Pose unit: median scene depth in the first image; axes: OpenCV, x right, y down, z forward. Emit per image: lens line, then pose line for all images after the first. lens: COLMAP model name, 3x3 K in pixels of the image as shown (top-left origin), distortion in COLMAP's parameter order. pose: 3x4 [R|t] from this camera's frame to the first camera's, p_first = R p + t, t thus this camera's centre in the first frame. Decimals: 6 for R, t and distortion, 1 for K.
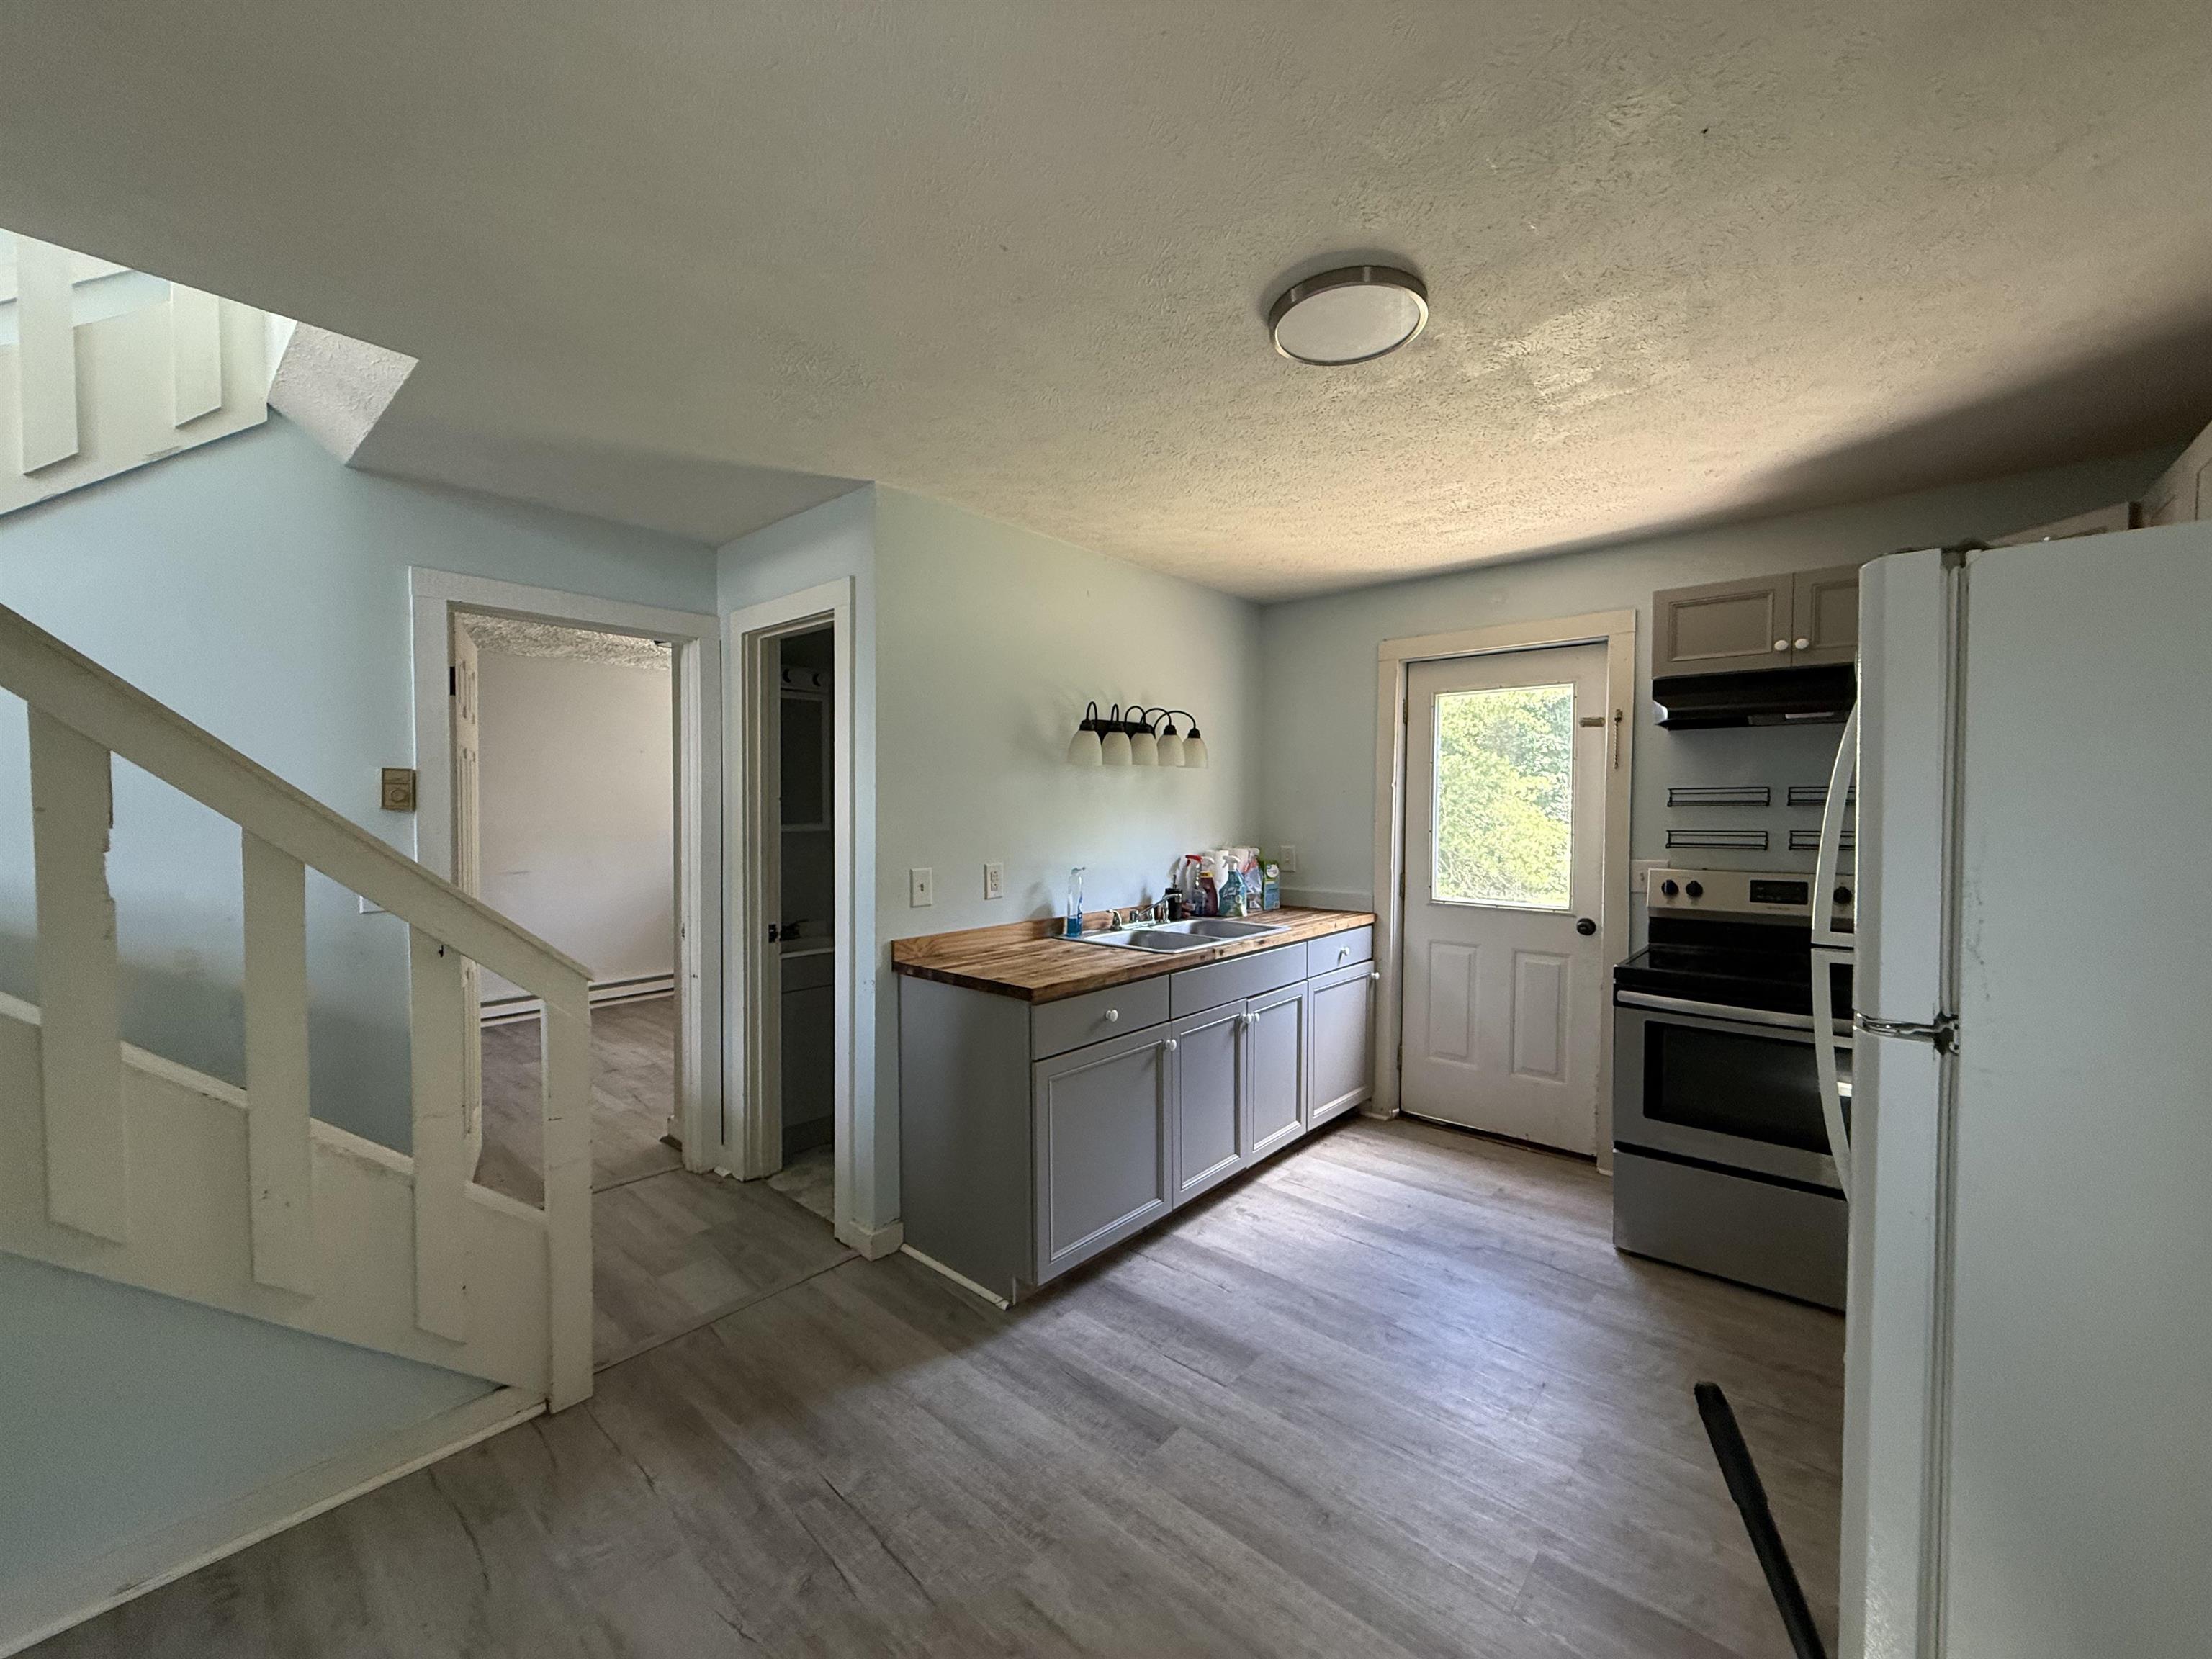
lens RADIAL K [[880.8, 0, 1108.1], [0, 880.8, 845.2], [0, 0, 1]] dist [0.002187, -0.000195]
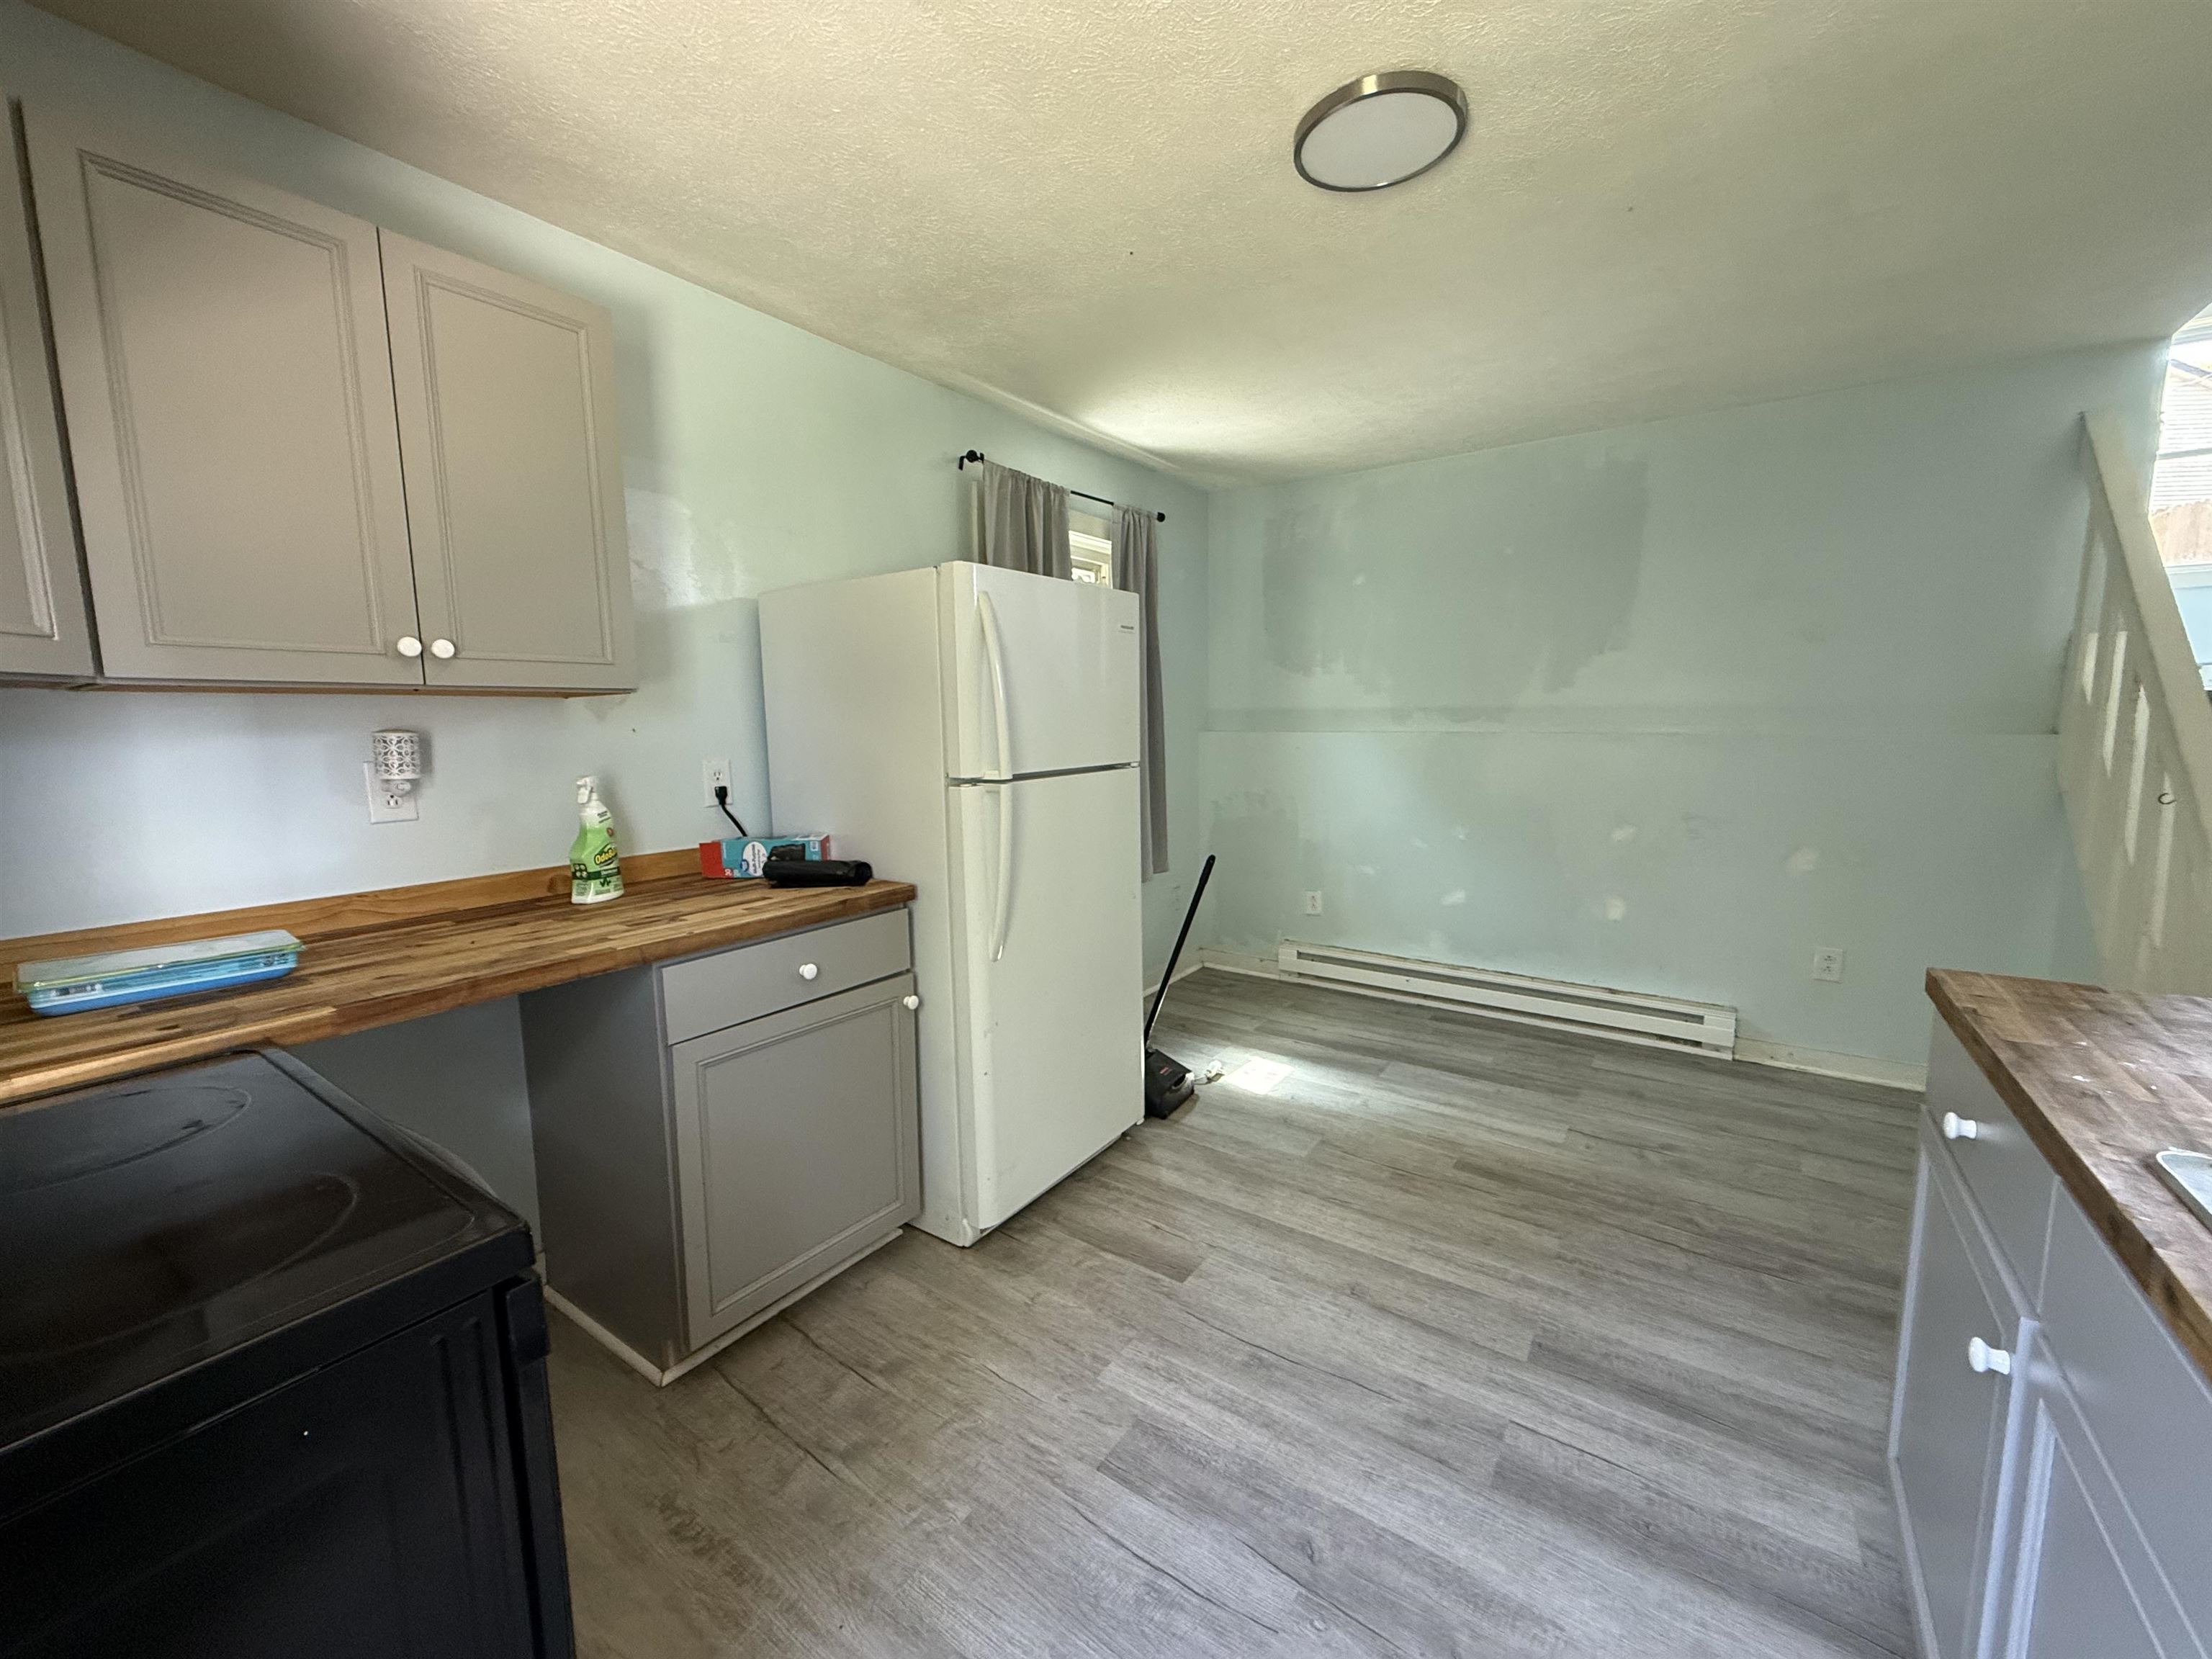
lens RADIAL K [[880.8, 0, 1112.5], [0, 880.8, 818.6], [0, 0, 1]] dist [0.002187, -0.000195]
pose [[-0.993051, 0.022583, -0.115498, 0.622663], [0.004610, 0.988127, 0.153571, -0.028504], [0.117594, 0.151972, -0.981364, 1.832176]]
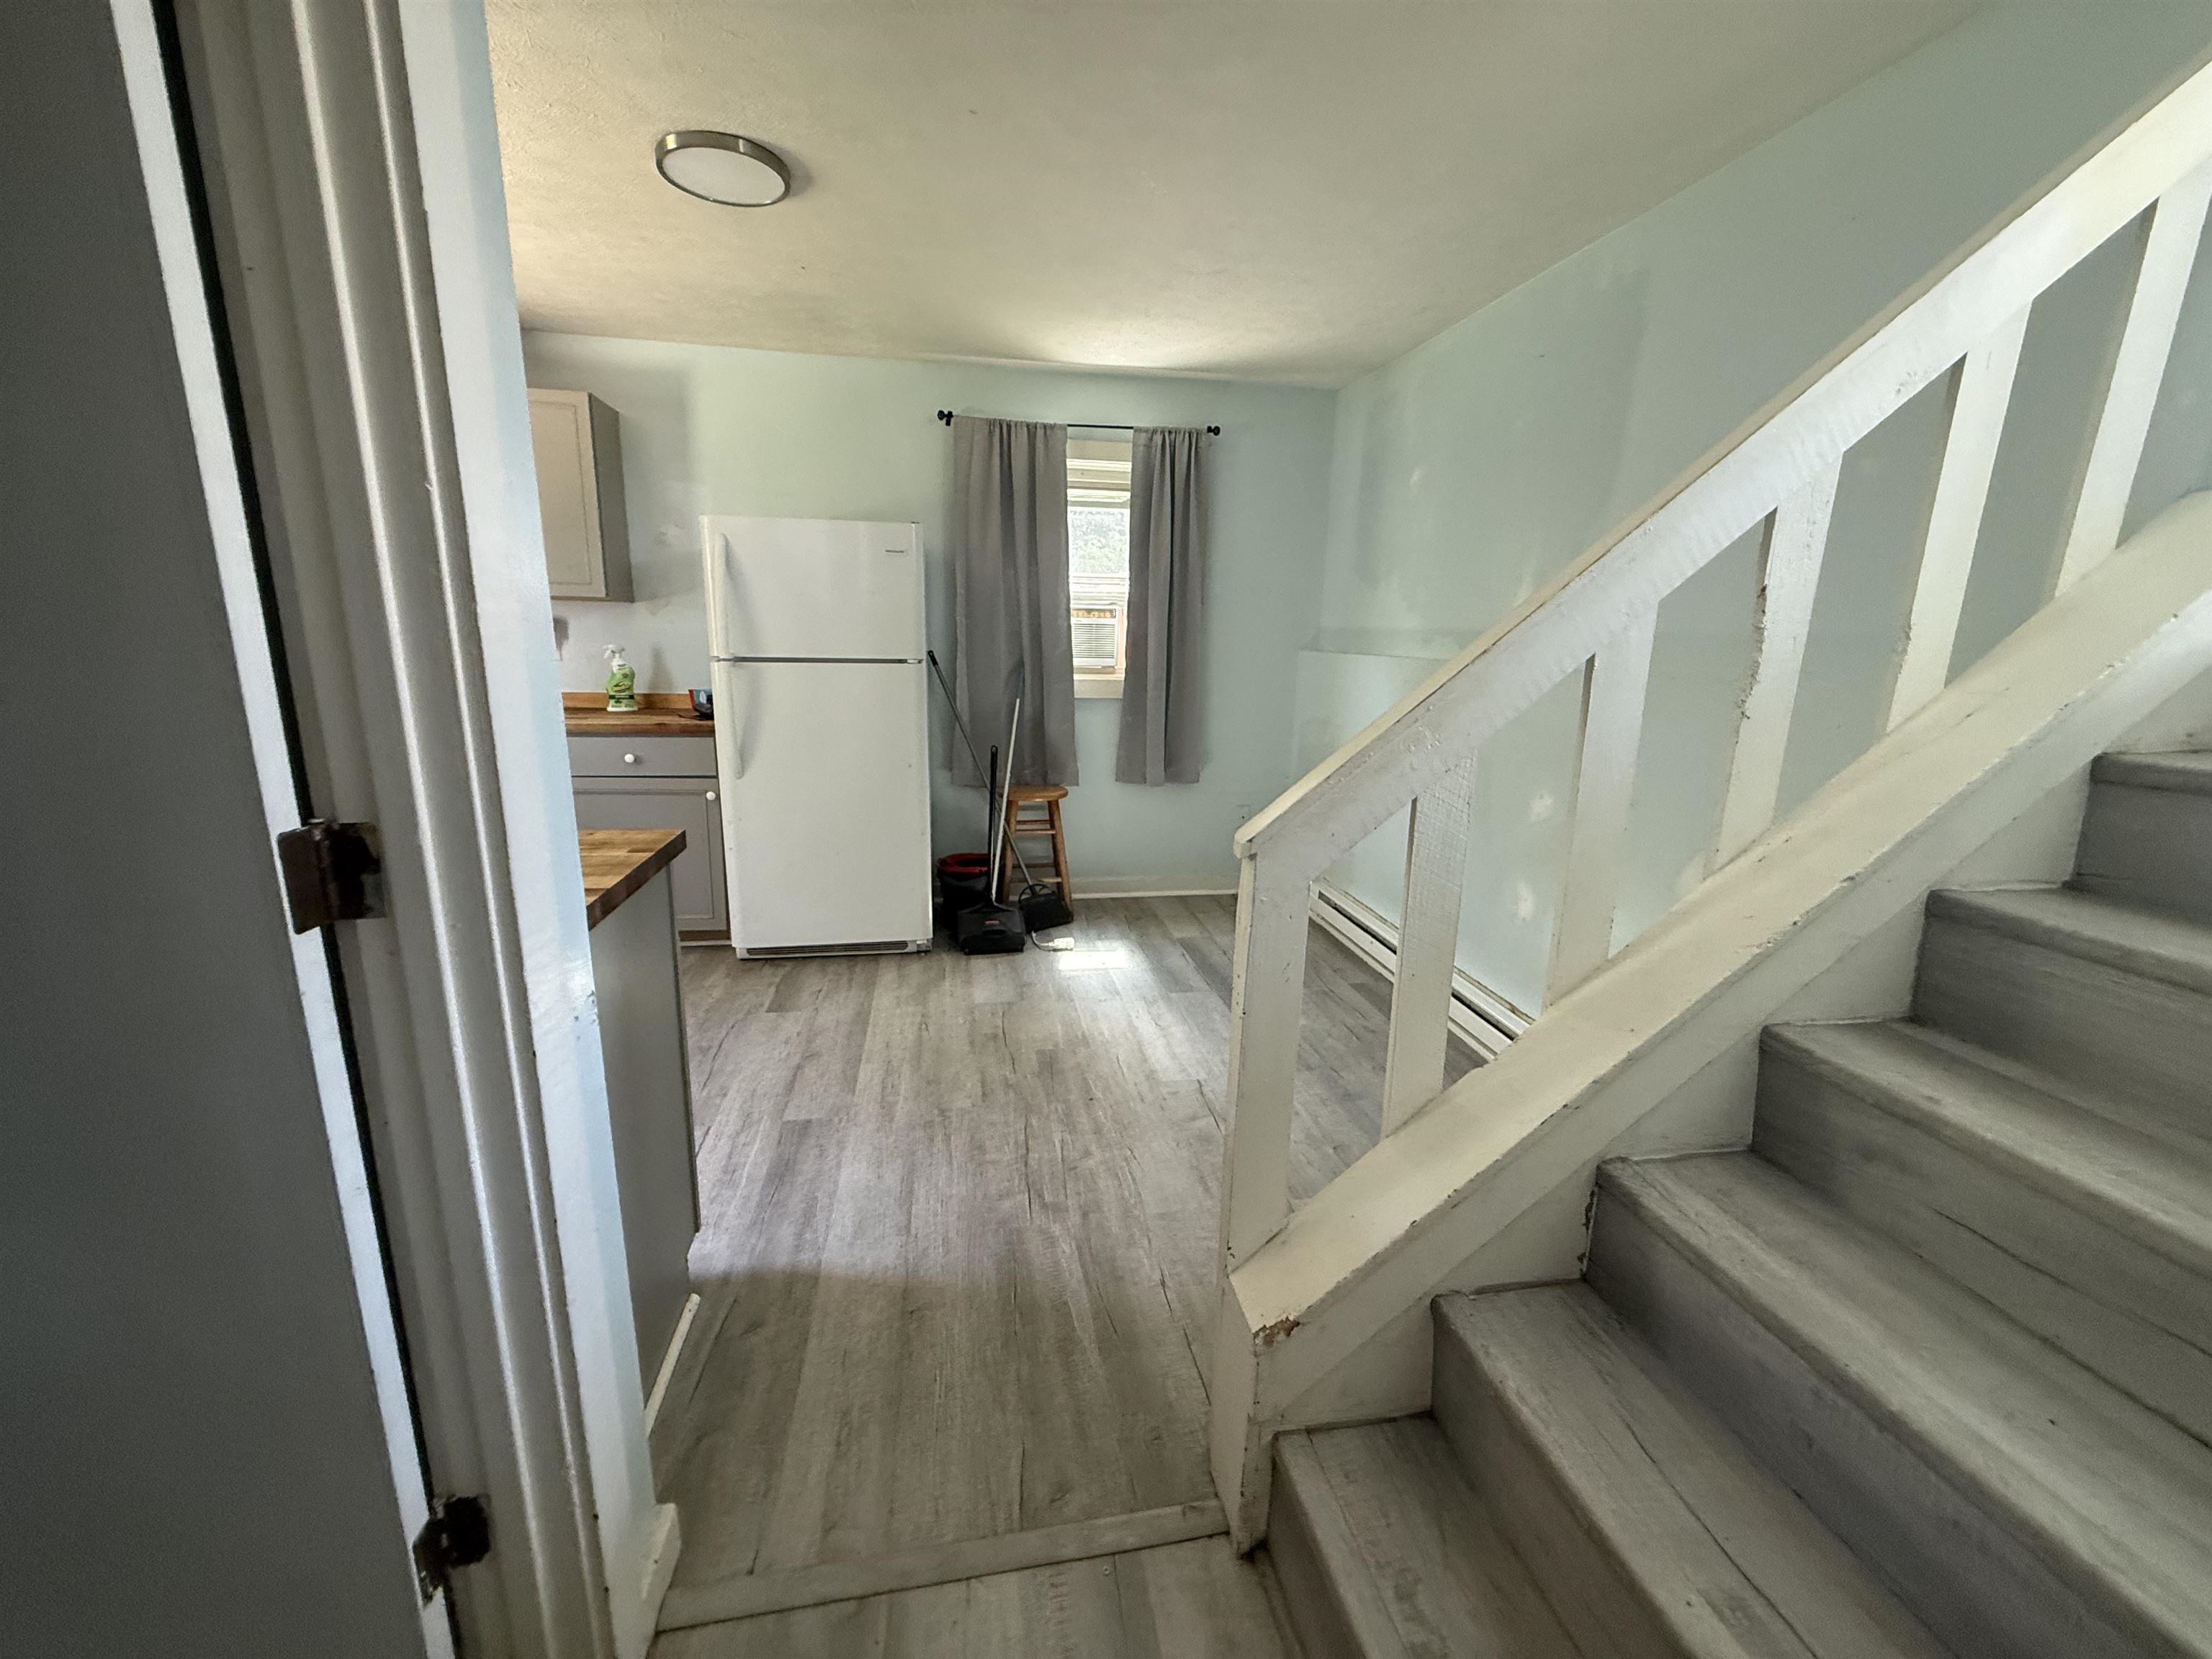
lens RADIAL K [[880.8, 0, 1102.3], [0, 880.8, 823.3], [0, 0, 1]] dist [0.002187, -0.000195]
pose [[-0.782162, -0.152827, 0.604041, -0.944993], [-0.002551, 0.970230, 0.242173, -0.013096], [-0.623070, 0.187878, -0.759267, 1.628381]]
